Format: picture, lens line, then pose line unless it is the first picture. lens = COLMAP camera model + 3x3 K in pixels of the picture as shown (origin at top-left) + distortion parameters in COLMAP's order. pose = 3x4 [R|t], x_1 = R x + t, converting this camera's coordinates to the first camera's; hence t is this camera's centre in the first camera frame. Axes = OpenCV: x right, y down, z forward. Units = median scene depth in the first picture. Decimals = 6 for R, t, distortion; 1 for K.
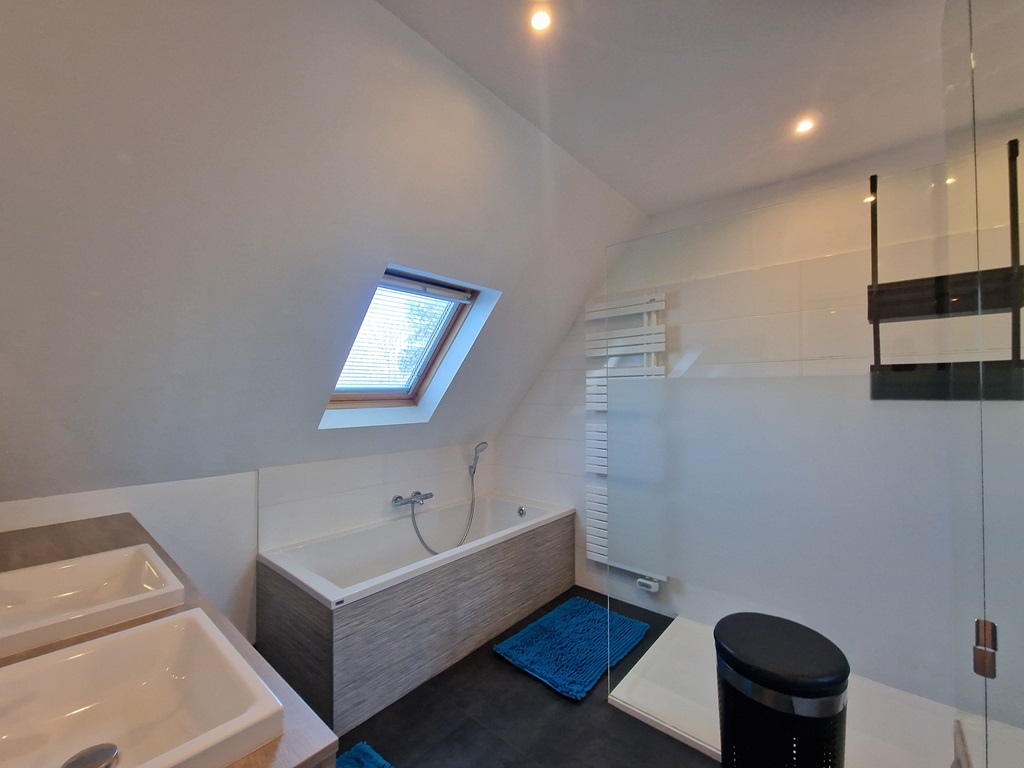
lens RADIAL K [[424.4, 0, 519.2], [0, 424.4, 383.6], [0, 0, 1]] dist [0.001102, 0.000222]
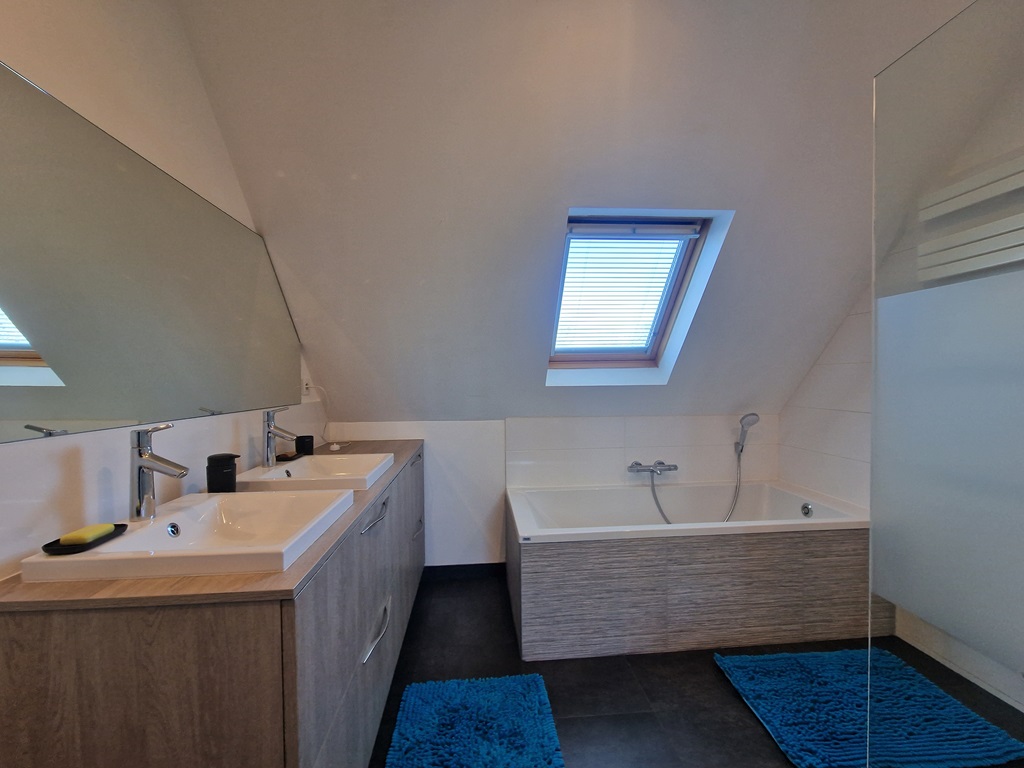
lens RADIAL K [[424.4, 0, 511.2], [0, 424.4, 385.1], [0, 0, 1]] dist [0.001102, 0.000222]
pose [[0.702768, 0.000617, -0.711419, 0.225445], [0.028226, 0.999188, 0.028749, 0.067159], [0.710859, -0.040284, 0.702180, 0.165488]]
